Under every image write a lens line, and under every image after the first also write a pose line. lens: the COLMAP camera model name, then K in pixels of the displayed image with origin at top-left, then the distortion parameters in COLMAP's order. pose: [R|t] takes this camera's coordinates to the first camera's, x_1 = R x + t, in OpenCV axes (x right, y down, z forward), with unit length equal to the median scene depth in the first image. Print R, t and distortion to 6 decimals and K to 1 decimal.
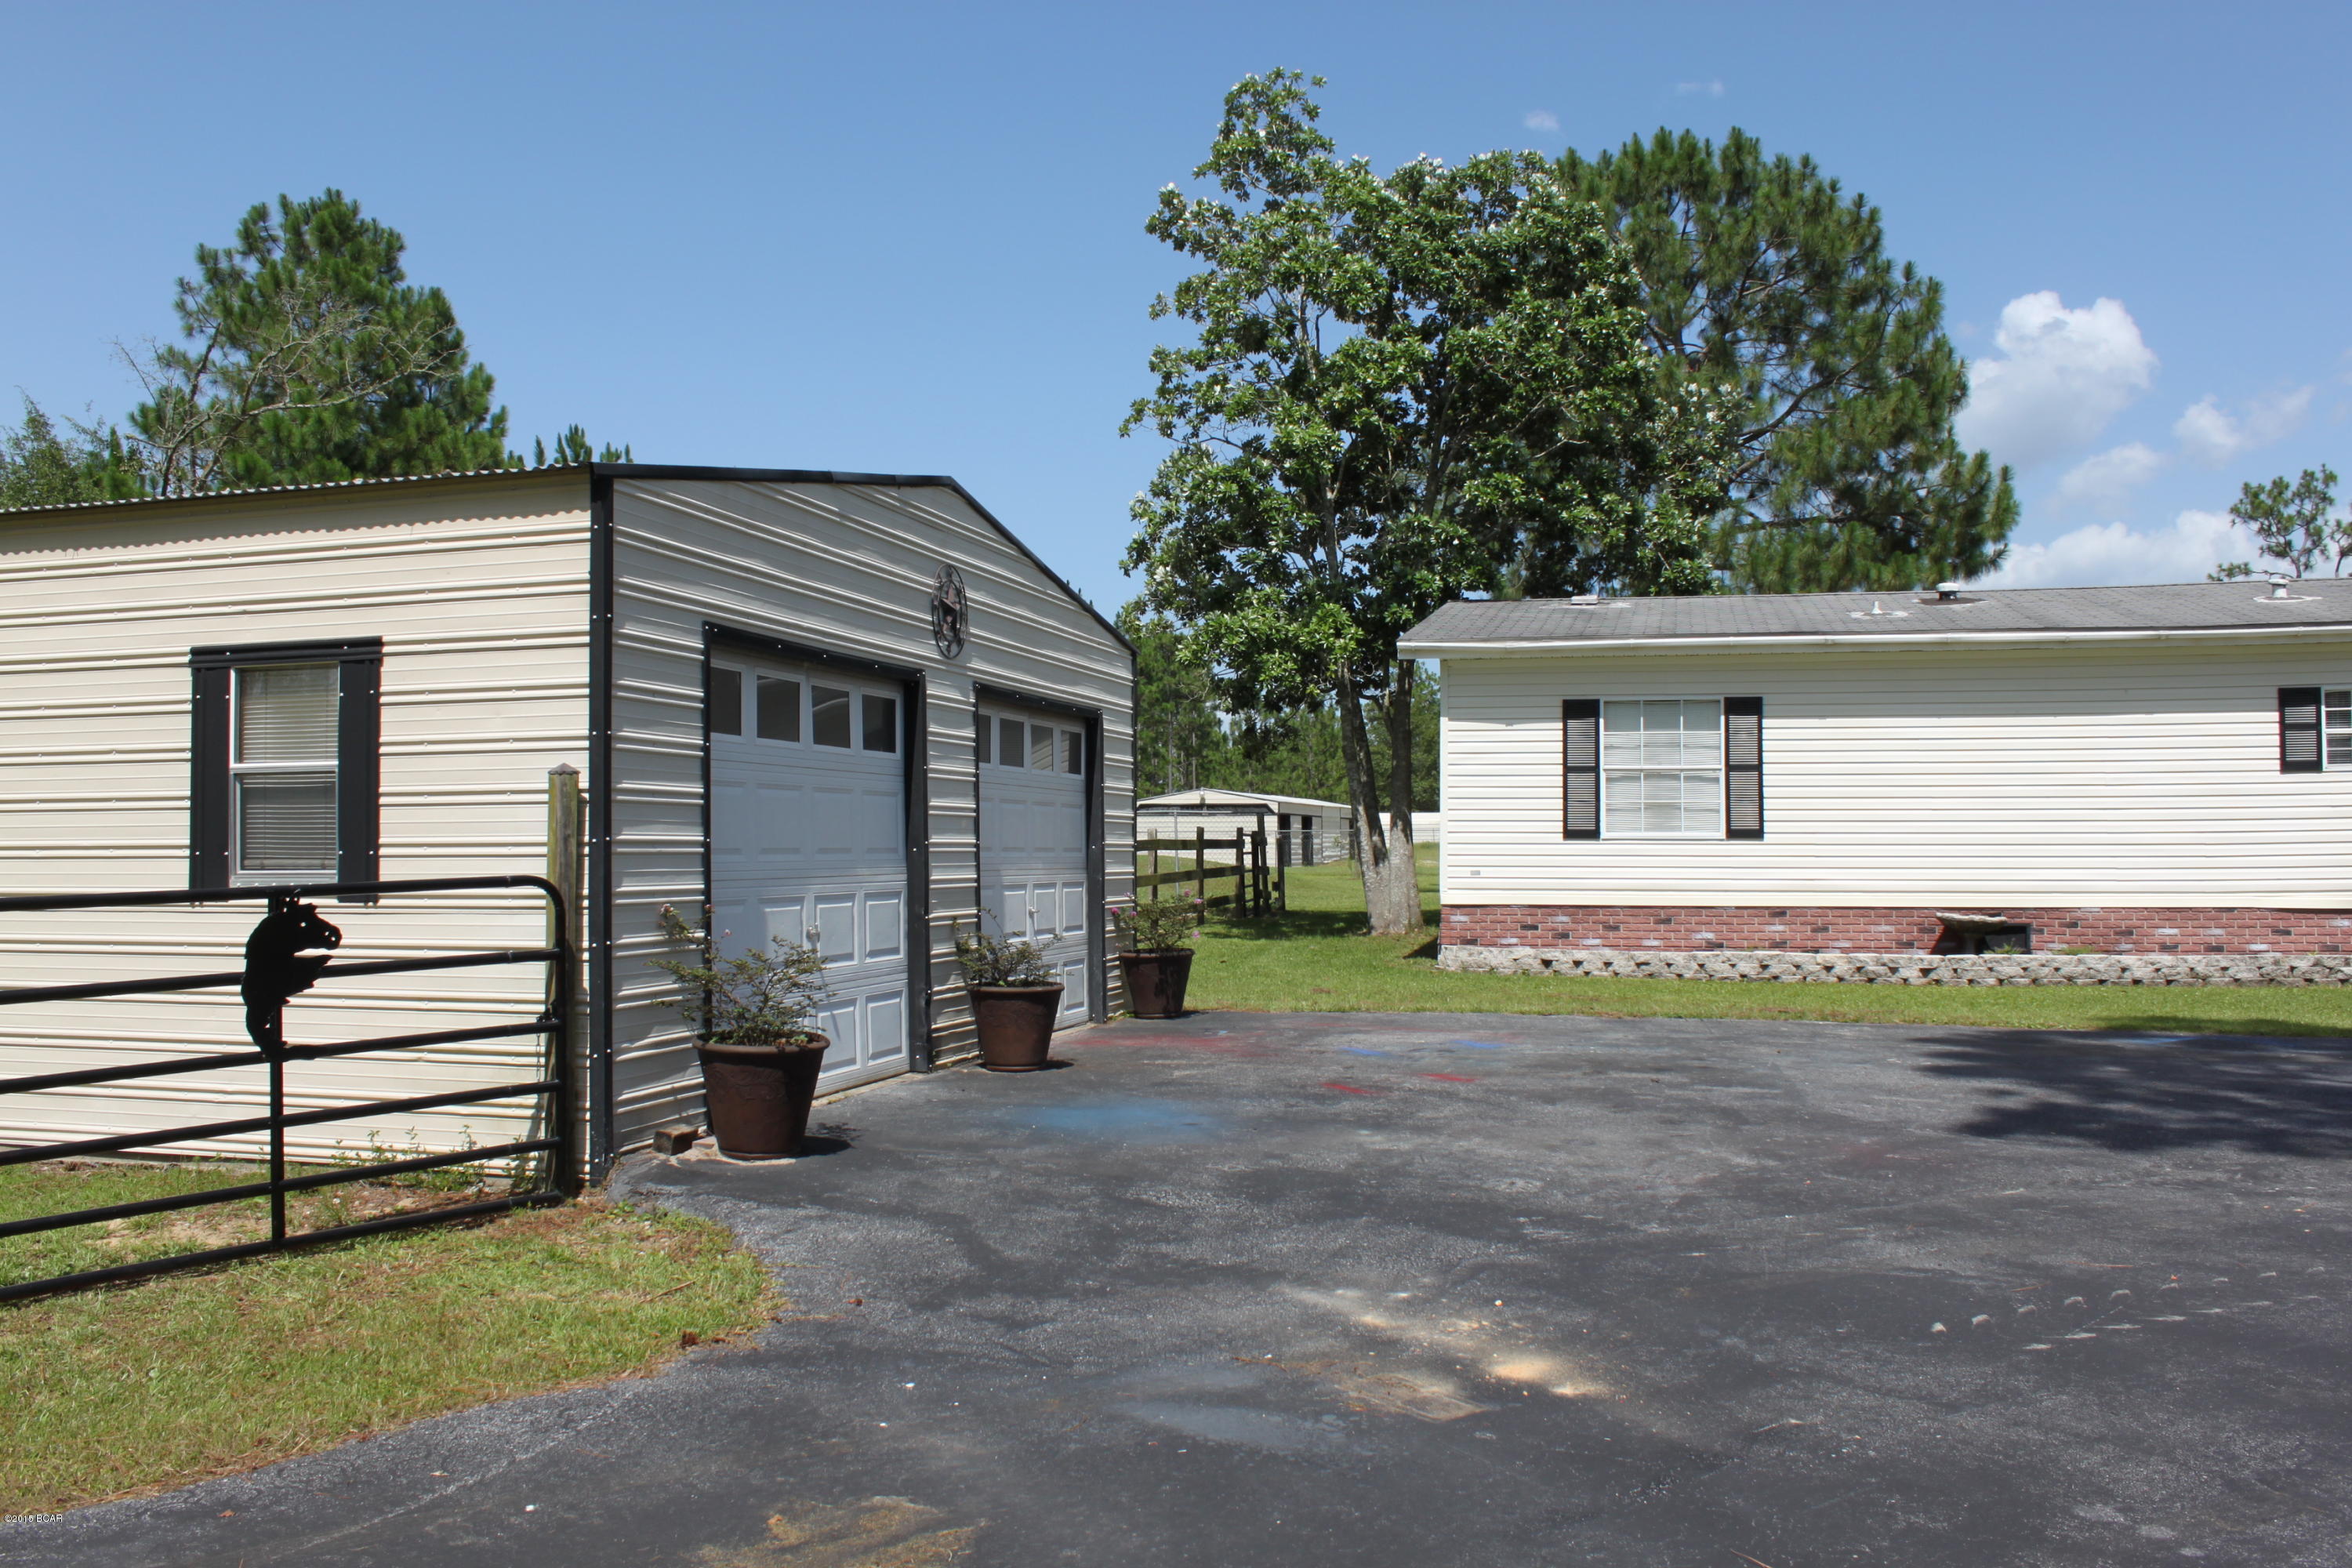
lens RADIAL K [[1991.5, 0, 1196.1], [0, 1991.5, 781.7], [0, 0, 1]] dist [-0.133055, 0.077366]
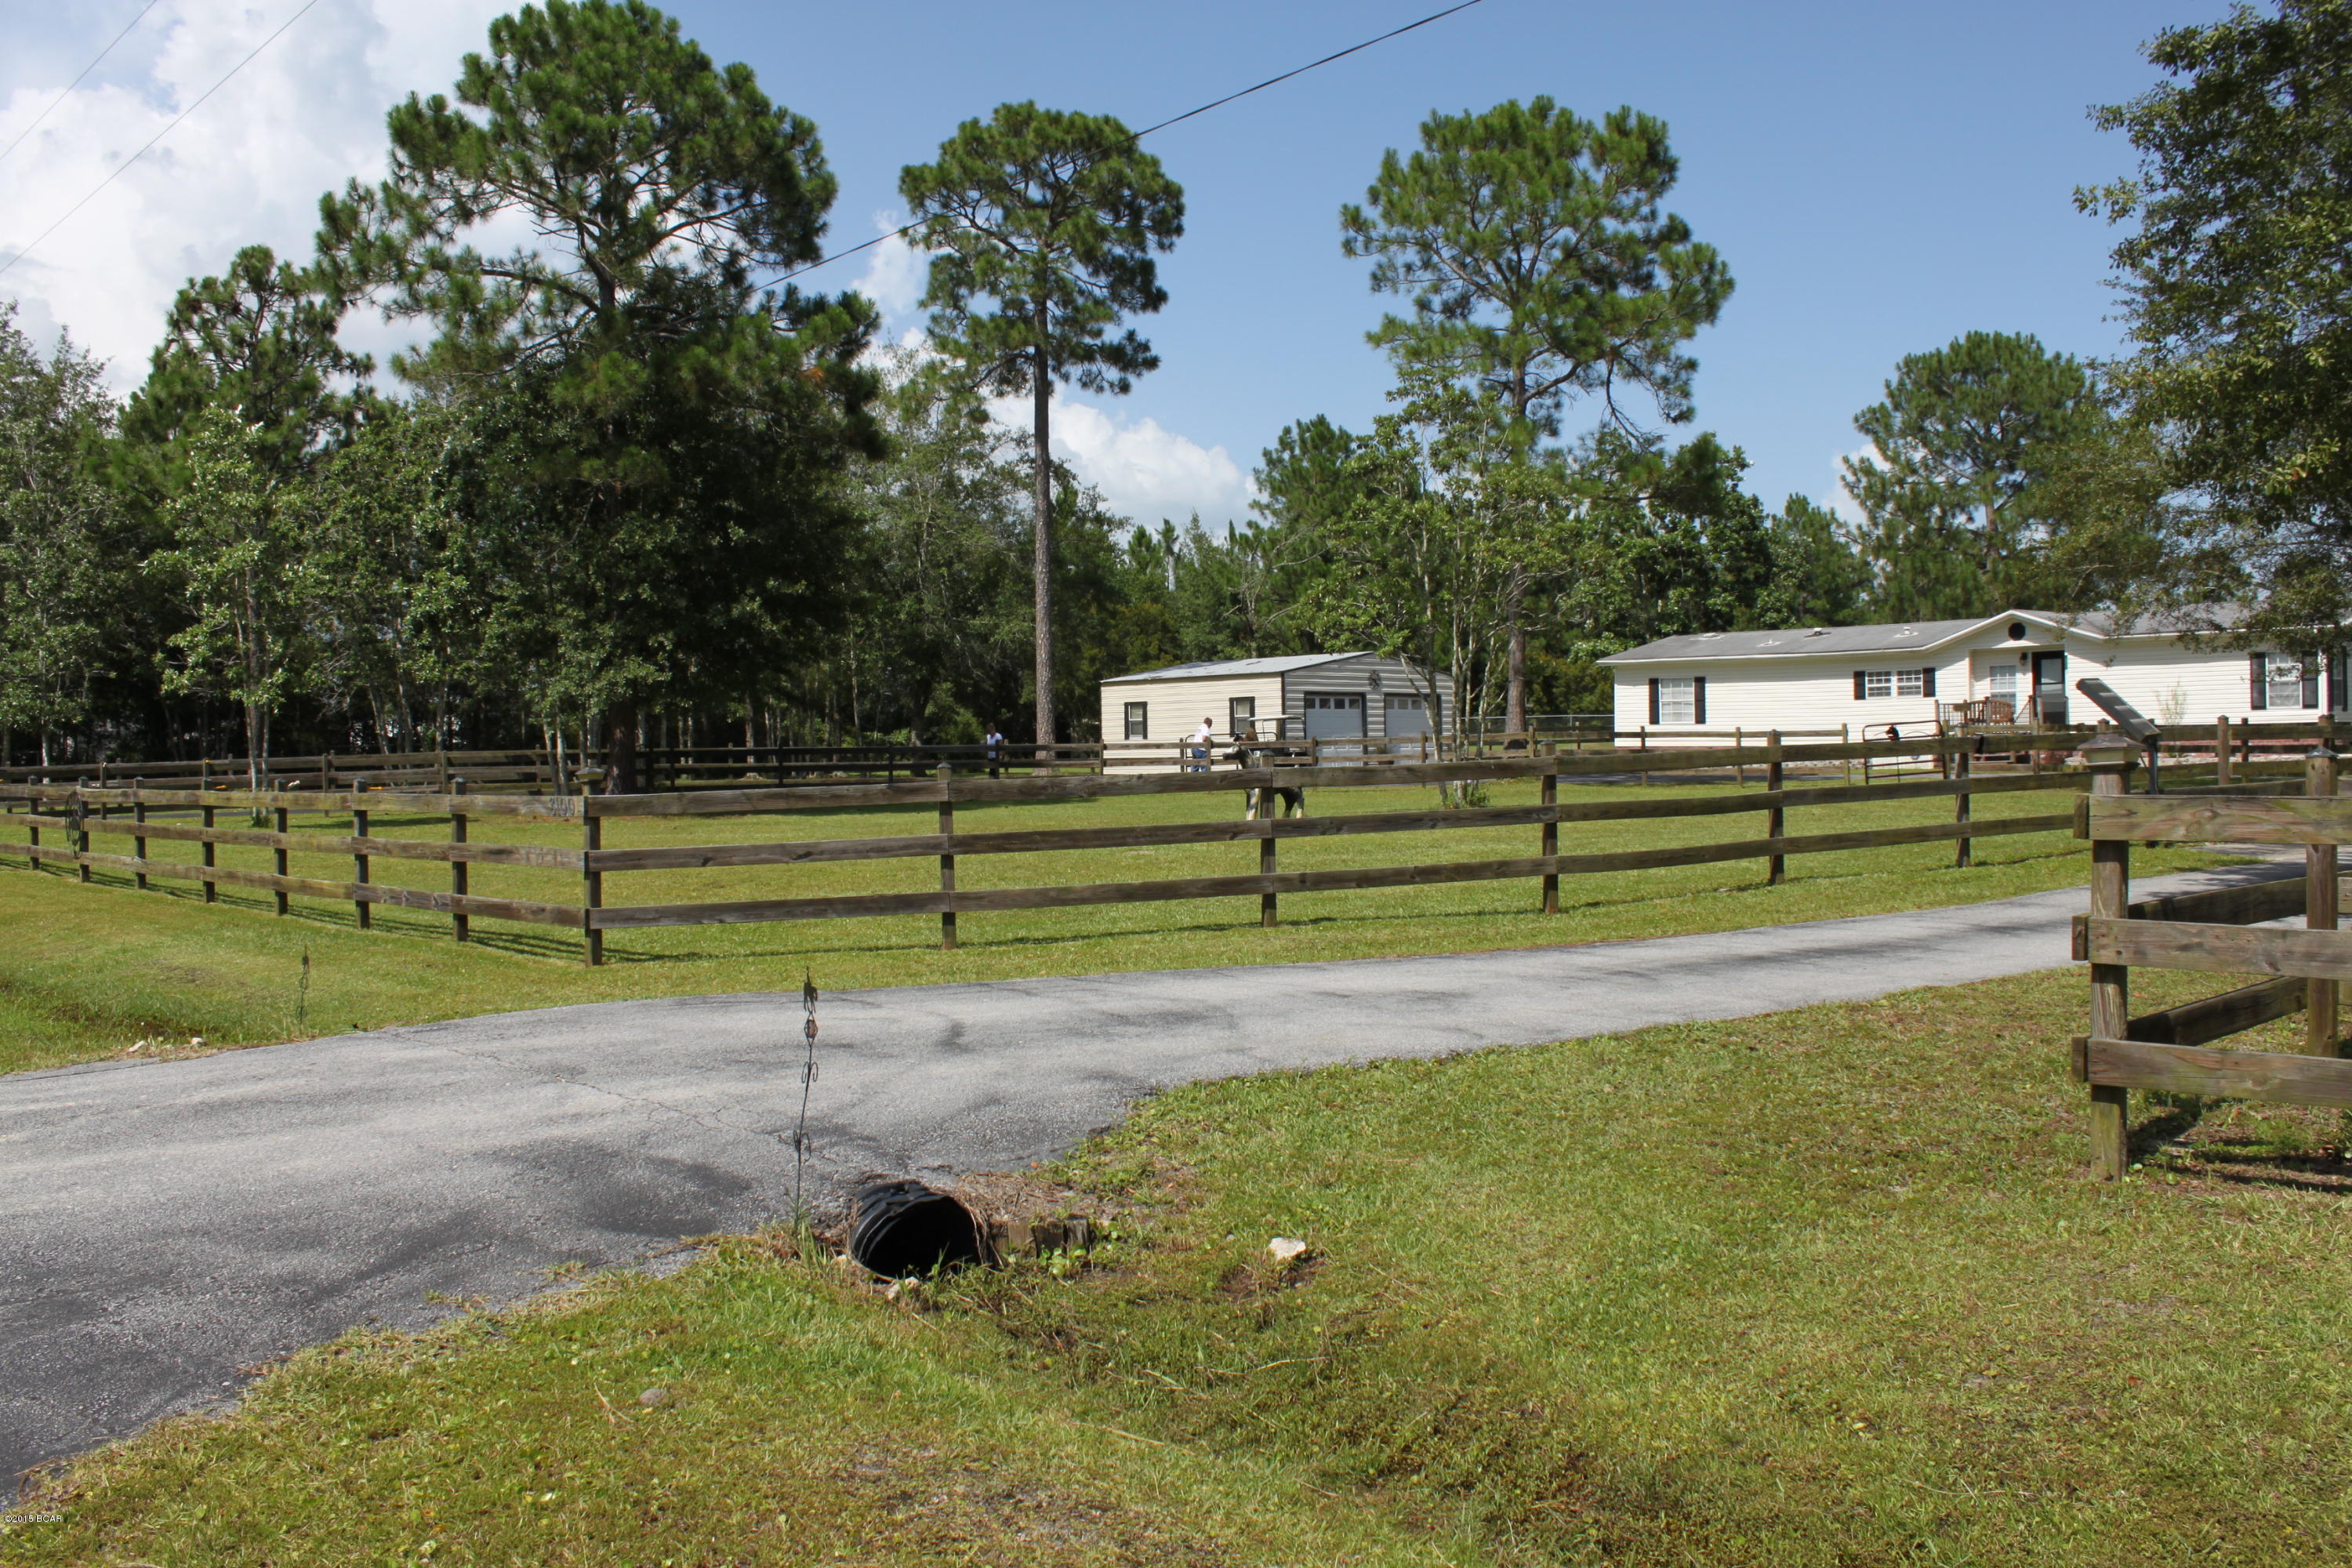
lens RADIAL K [[1991.5, 0, 1165.3], [0, 1991.5, 763.5], [0, 0, 1]] dist [-0.133055, 0.077366]
pose [[0.847582, -0.001350, -0.530662, 1.190709], [0.025922, 0.998908, 0.038861, -0.048598], [0.530031, -0.046693, 0.846692, -2.000136]]
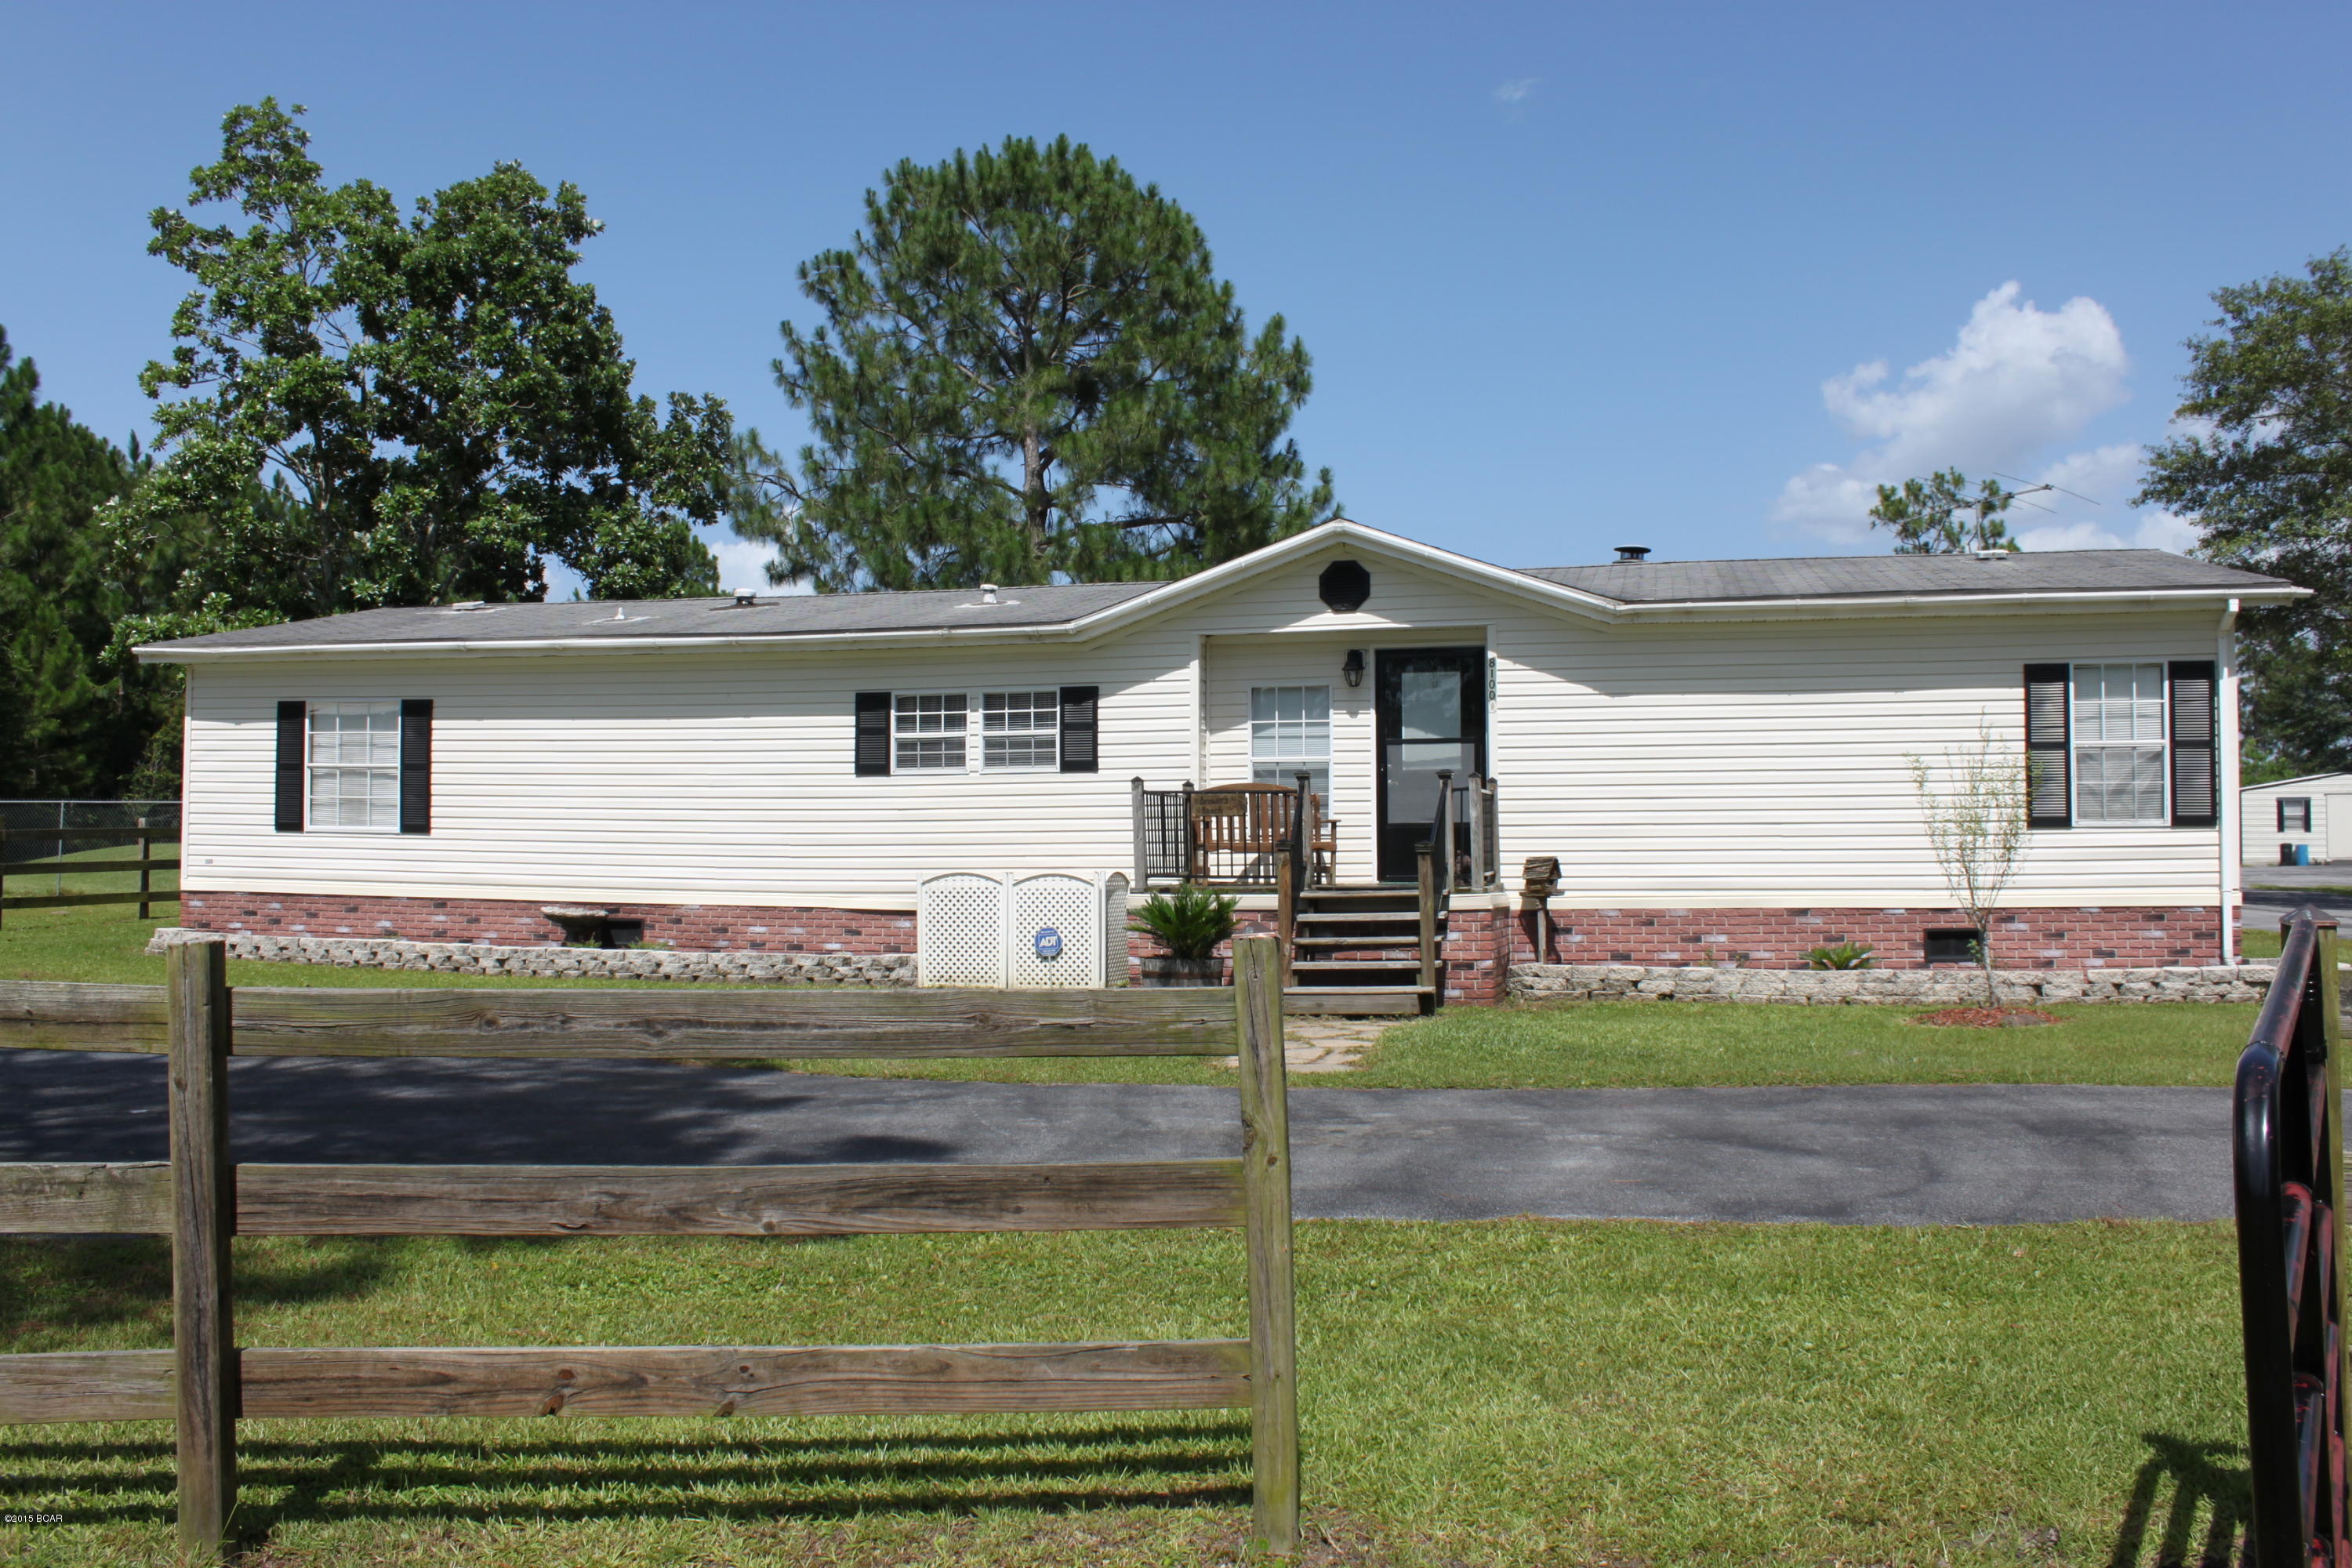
lens RADIAL K [[1991.5, 0, 1189.1], [0, 1991.5, 768.6], [0, 0, 1]] dist [-0.133055, 0.077366]
pose [[0.999868, 0.009883, 0.012860, 0.682310], [-0.009857, 0.999949, -0.002099, -0.007665], [-0.012880, 0.001972, 0.999915, -0.051987]]
